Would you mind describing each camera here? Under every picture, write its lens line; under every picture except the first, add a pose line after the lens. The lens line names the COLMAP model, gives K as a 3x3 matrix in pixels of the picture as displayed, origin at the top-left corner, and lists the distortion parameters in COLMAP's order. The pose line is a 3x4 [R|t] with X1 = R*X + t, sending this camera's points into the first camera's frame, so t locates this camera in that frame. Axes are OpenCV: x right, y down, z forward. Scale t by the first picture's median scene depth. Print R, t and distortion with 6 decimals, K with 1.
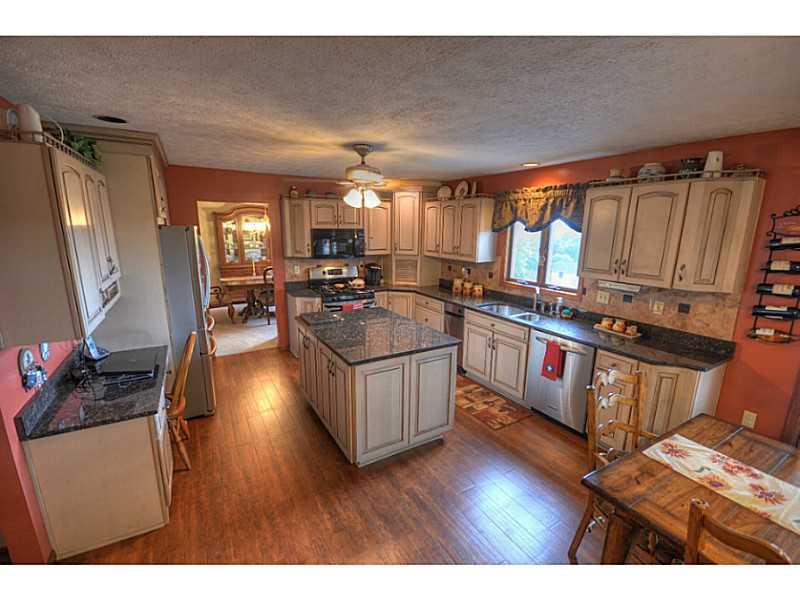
lens RADIAL K [[352.3, 0, 401.7], [0, 352.3, 301.8], [0, 0, 1]] dist [0.008414, -0.007745]
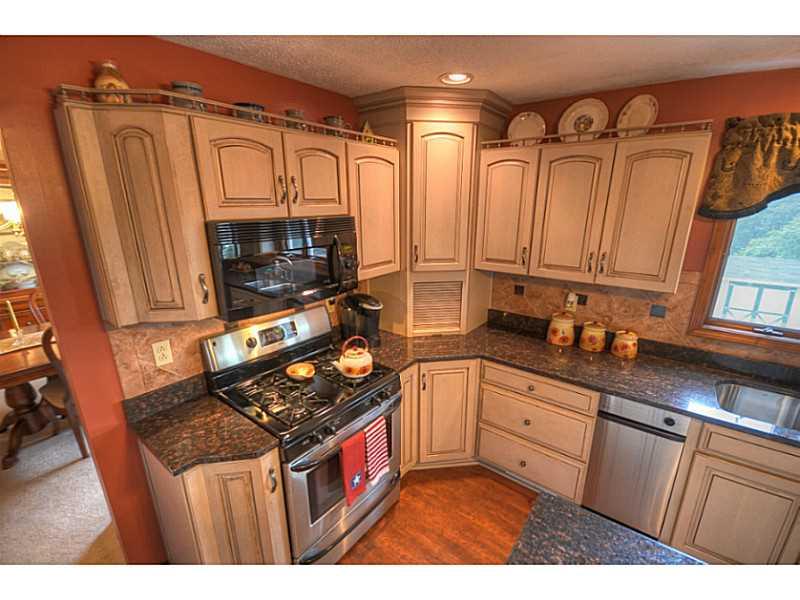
lens RADIAL K [[352.3, 0, 405.2], [0, 352.3, 305.0], [0, 0, 1]] dist [0.008414, -0.007745]
pose [[0.925557, -0.116243, 0.360323, -0.267073], [0.087831, 0.991661, 0.094305, -0.187598], [-0.368281, -0.055637, 0.928048, 0.821598]]
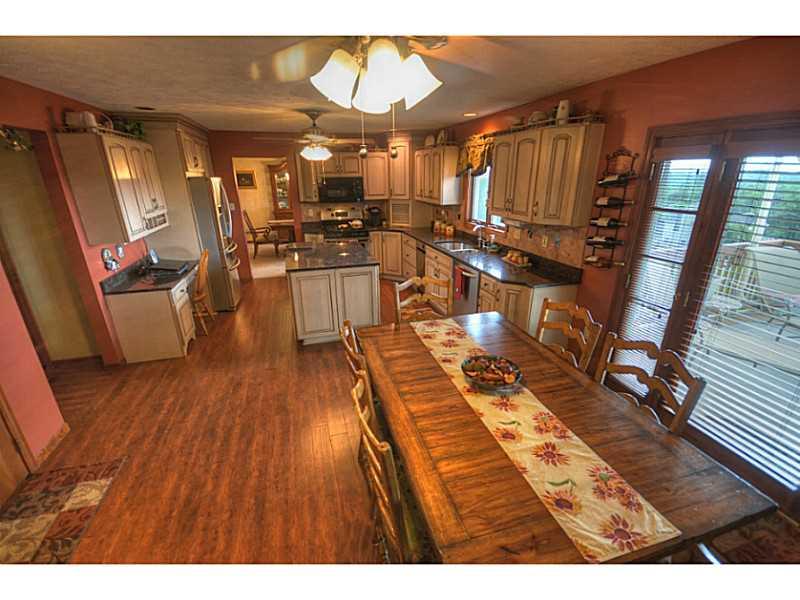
lens RADIAL K [[352.3, 0, 399.1], [0, 352.3, 302.7], [0, 0, 1]] dist [0.008414, -0.007745]
pose [[0.968036, 0.063753, -0.242575, 0.427629], [-0.029582, 0.989427, 0.141986, 0.051217], [0.249062, -0.130272, 0.959686, -0.207396]]
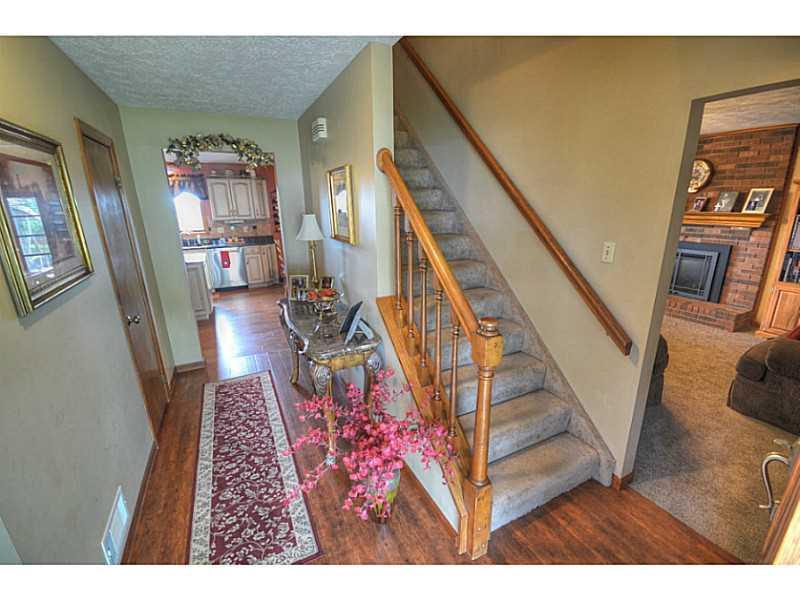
lens RADIAL K [[352.3, 0, 405.1], [0, 352.3, 302.0], [0, 0, 1]] dist [0.008414, -0.007745]
pose [[0.065147, -0.289152, 0.955064, -1.336773], [0.224445, 0.936819, 0.268318, 0.063910], [-0.972307, 0.196880, 0.125930, -0.240510]]
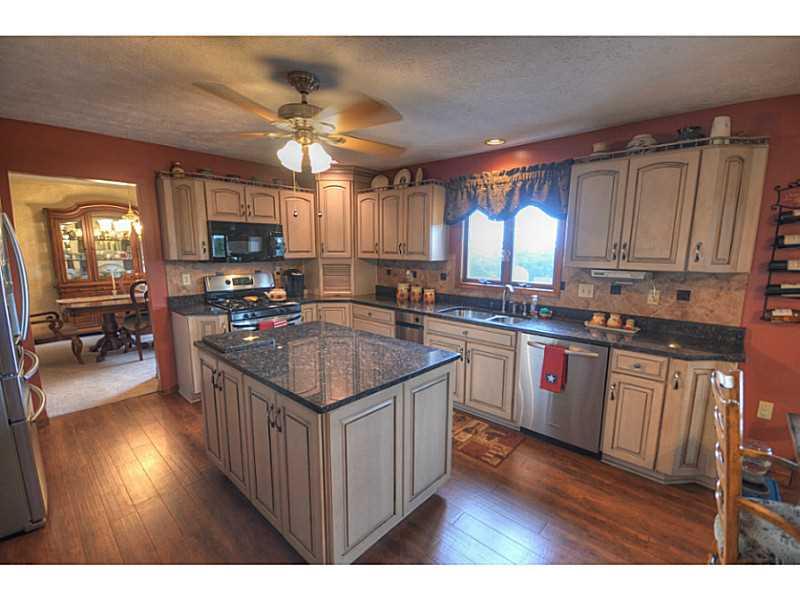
lens RADIAL K [[352.3, 0, 403.5], [0, 352.3, 302.8], [0, 0, 1]] dist [0.008414, -0.007745]
pose [[0.956229, -0.050337, 0.288257, -0.108844], [0.065108, 0.996999, -0.041879, 0.021145], [-0.285283, 0.058813, 0.956637, 0.247934]]
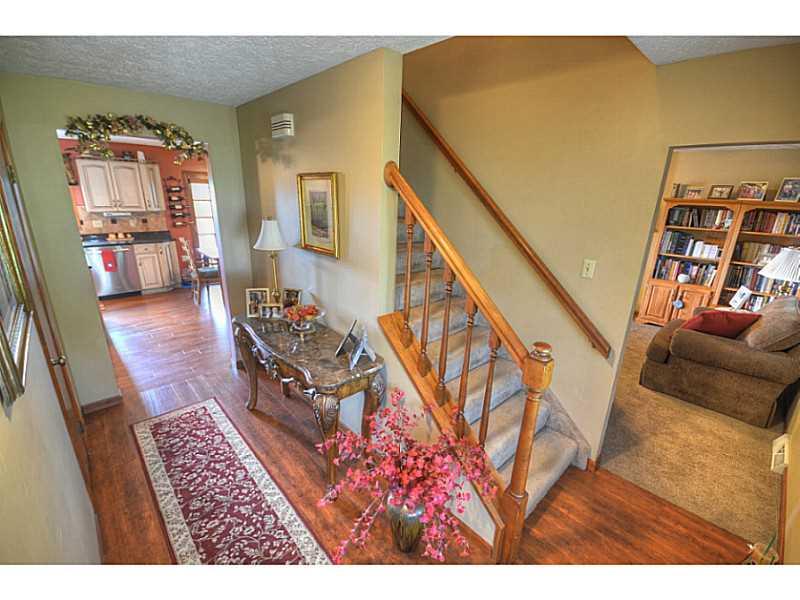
lens RADIAL K [[352.3, 0, 408.1], [0, 352.3, 302.2], [0, 0, 1]] dist [0.008414, -0.007745]
pose [[-0.222910, -0.308018, 0.924898, -1.298707], [0.170918, 0.921724, 0.348154, -0.000318], [-0.959739, 0.235689, -0.152816, -0.094925]]
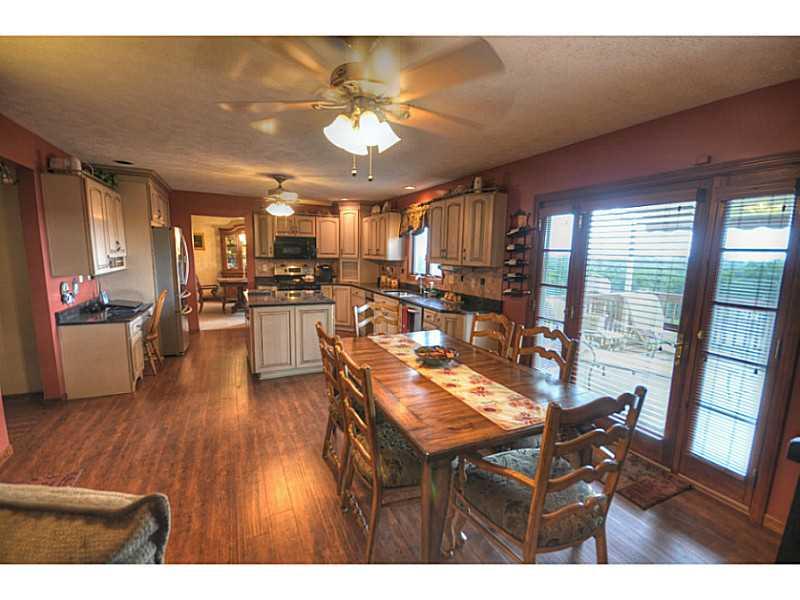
lens RADIAL K [[352.3, 0, 401.4], [0, 352.3, 303.5], [0, 0, 1]] dist [0.008414, -0.007745]
pose [[0.996460, 0.020039, -0.081643, 0.426269], [-0.025692, 0.997300, -0.068792, 0.160300], [0.080045, 0.070646, 0.994285, -0.349902]]
